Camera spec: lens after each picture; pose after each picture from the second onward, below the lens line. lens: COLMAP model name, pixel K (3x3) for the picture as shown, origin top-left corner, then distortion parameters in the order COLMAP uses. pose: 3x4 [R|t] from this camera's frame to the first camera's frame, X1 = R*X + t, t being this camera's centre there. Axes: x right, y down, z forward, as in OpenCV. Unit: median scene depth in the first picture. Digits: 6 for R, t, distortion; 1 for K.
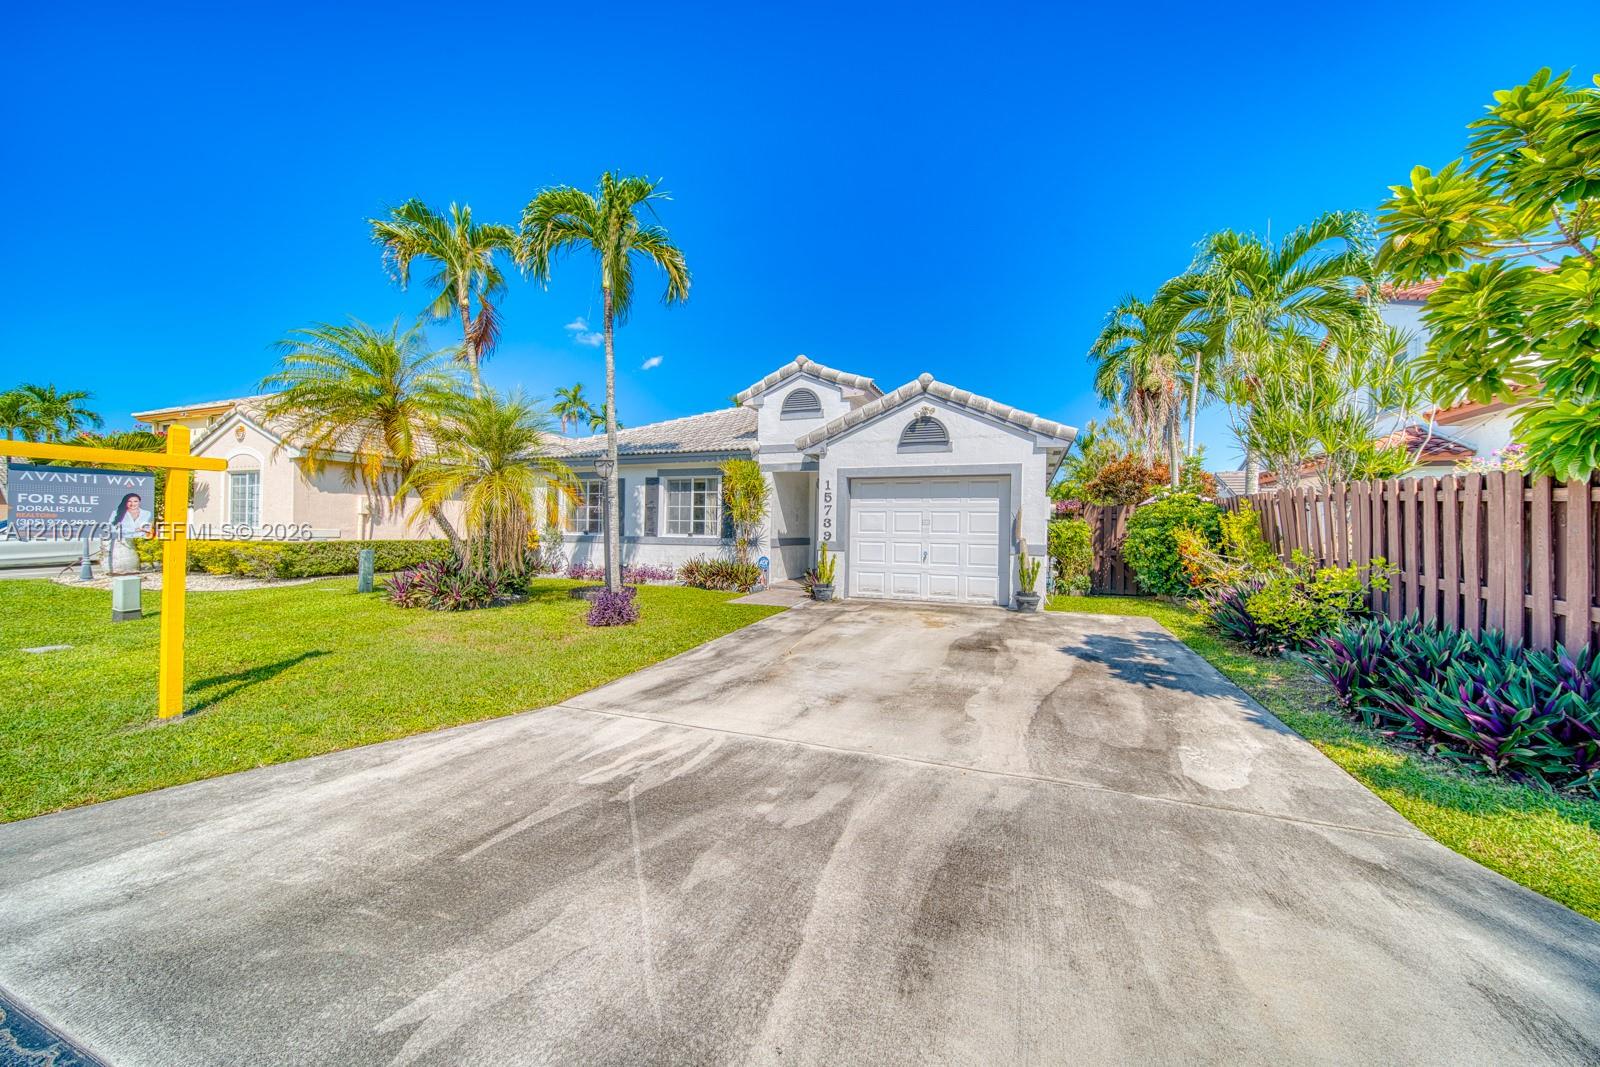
lens RADIAL K [[573.1, 0, 801.2], [0, 573.1, 522.7], [0, 0, 1]] dist [-0.002239, -0.000335]
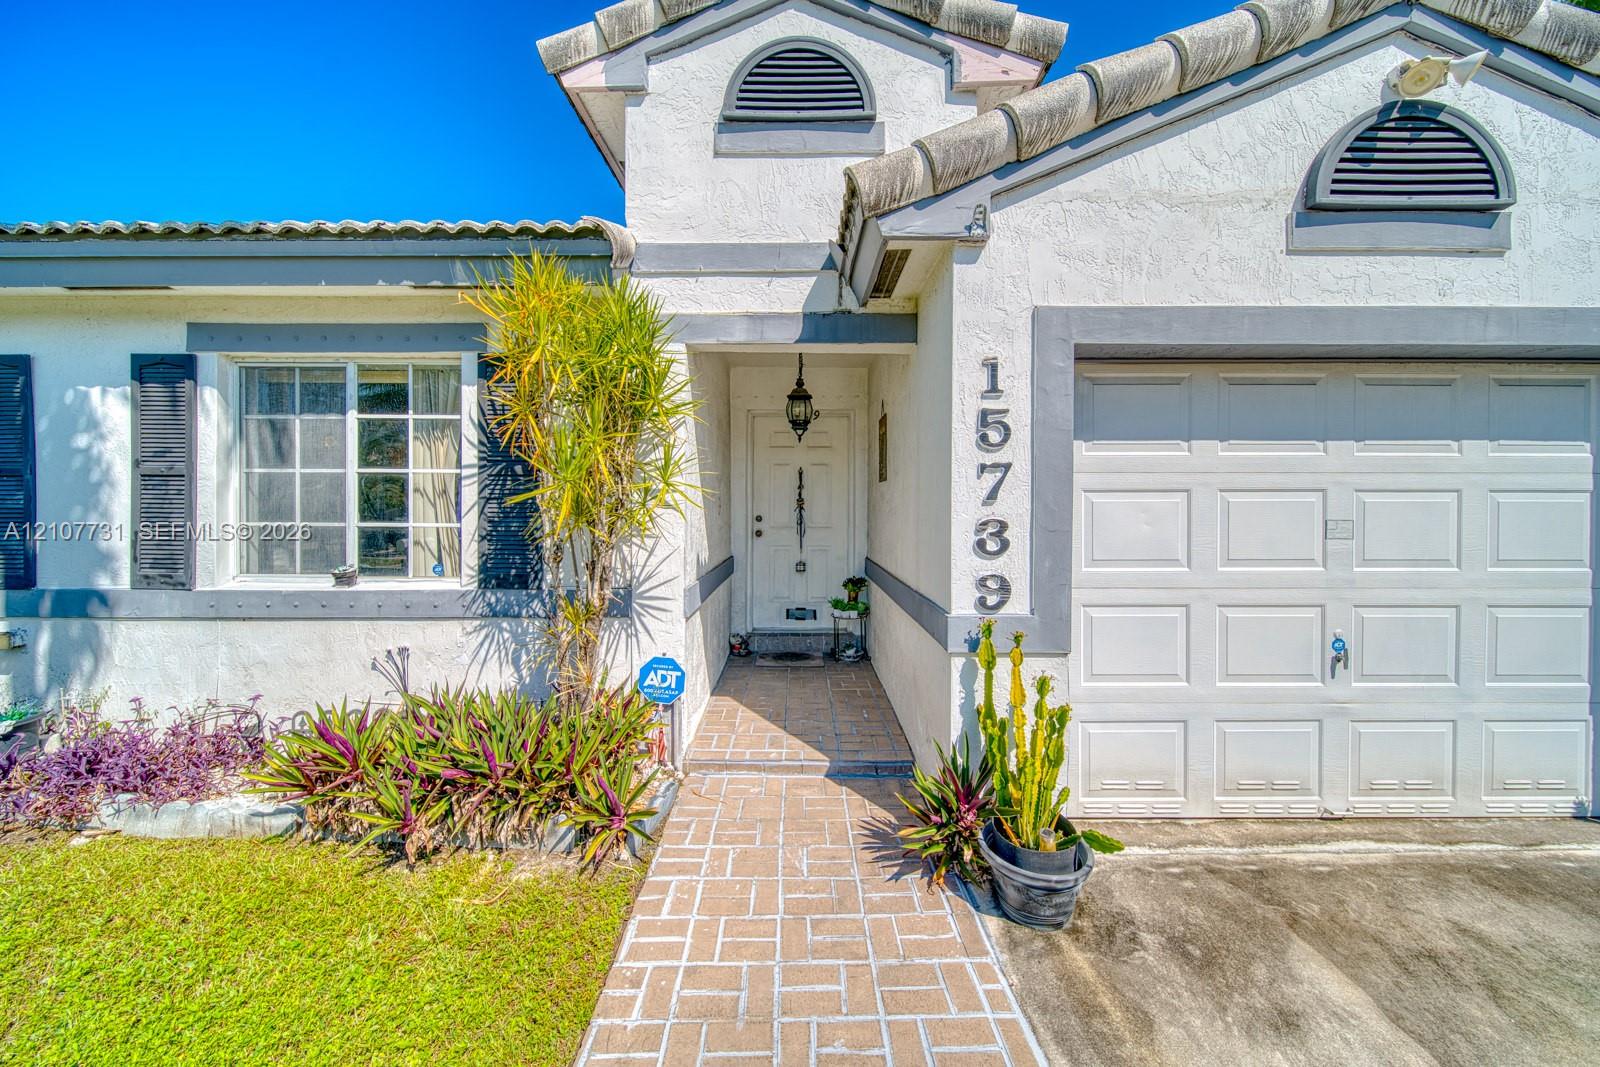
lens RADIAL K [[573.1, 0, 795.1], [0, 573.1, 517.1], [0, 0, 1]] dist [-0.002239, -0.000335]
pose [[0.930983, -0.017732, 0.364632, -0.104174], [0.007903, 0.999564, 0.028432, -0.013857], [-0.364978, -0.023588, 0.930717, 0.731639]]
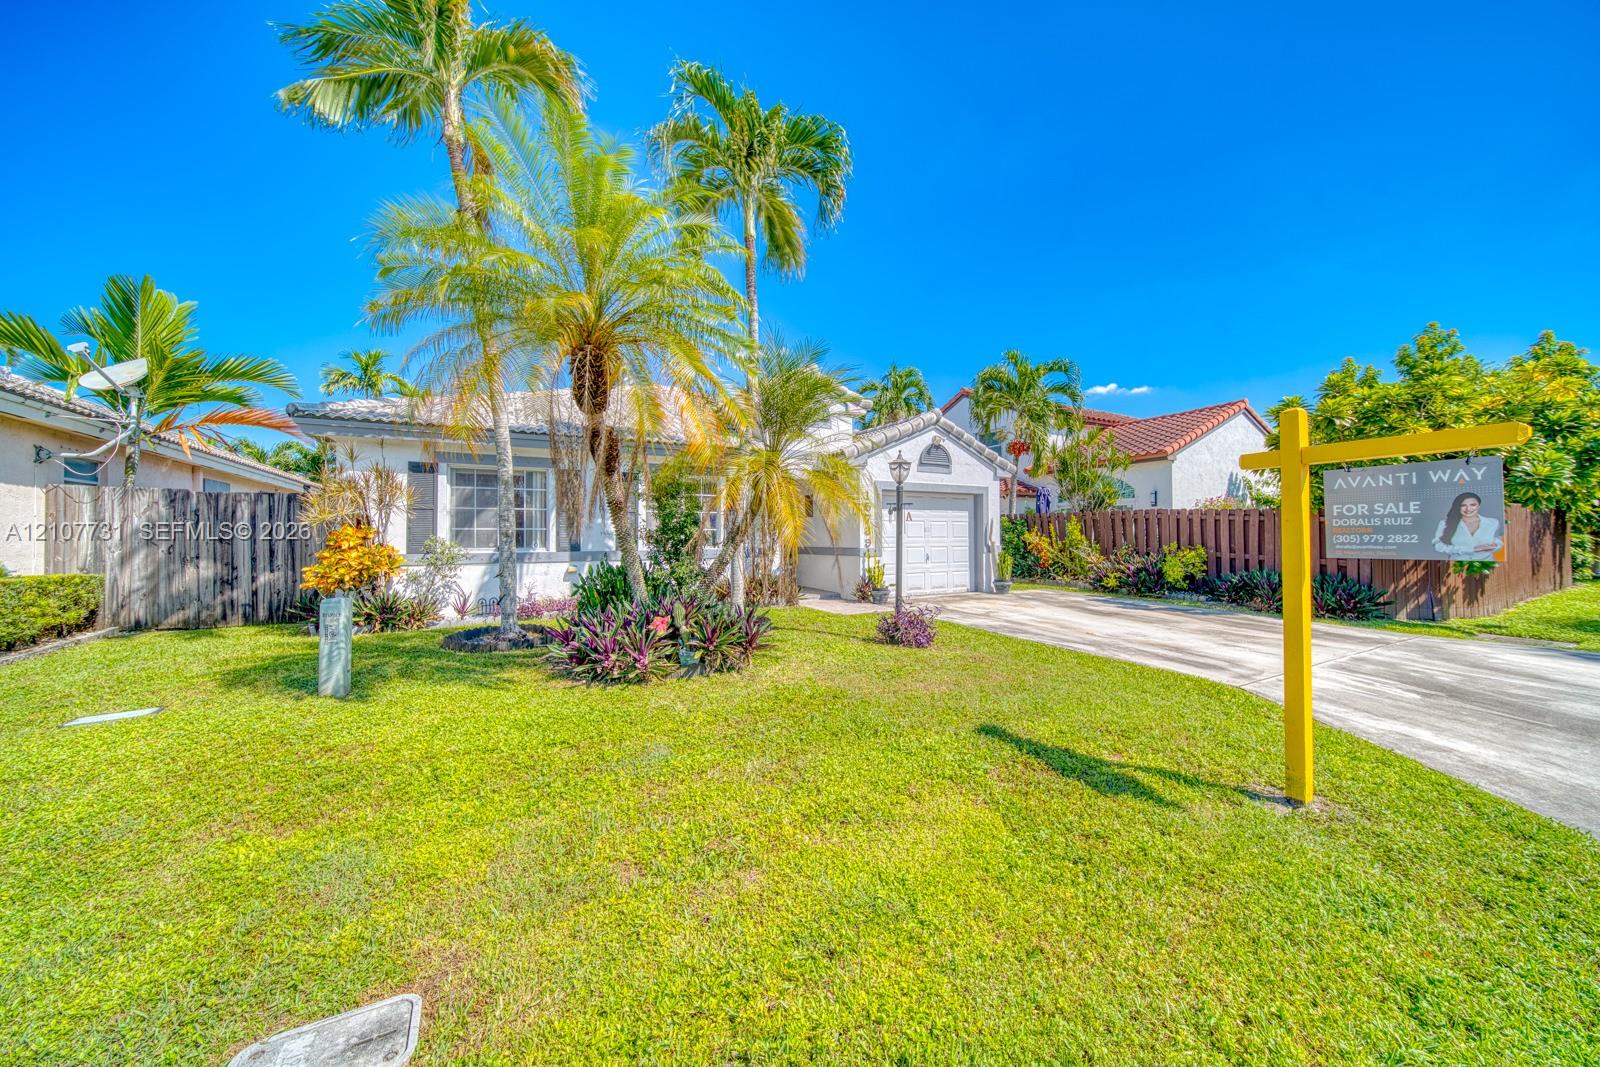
lens RADIAL K [[573.1, 0, 825.9], [0, 573.1, 532.4], [0, 0, 1]] dist [-0.002239, -0.000335]
pose [[0.601821, -0.009305, 0.798577, -0.765180], [0.003305, 0.999953, 0.009161, -0.006107], [-0.798624, -0.002874, 0.601823, 0.382292]]
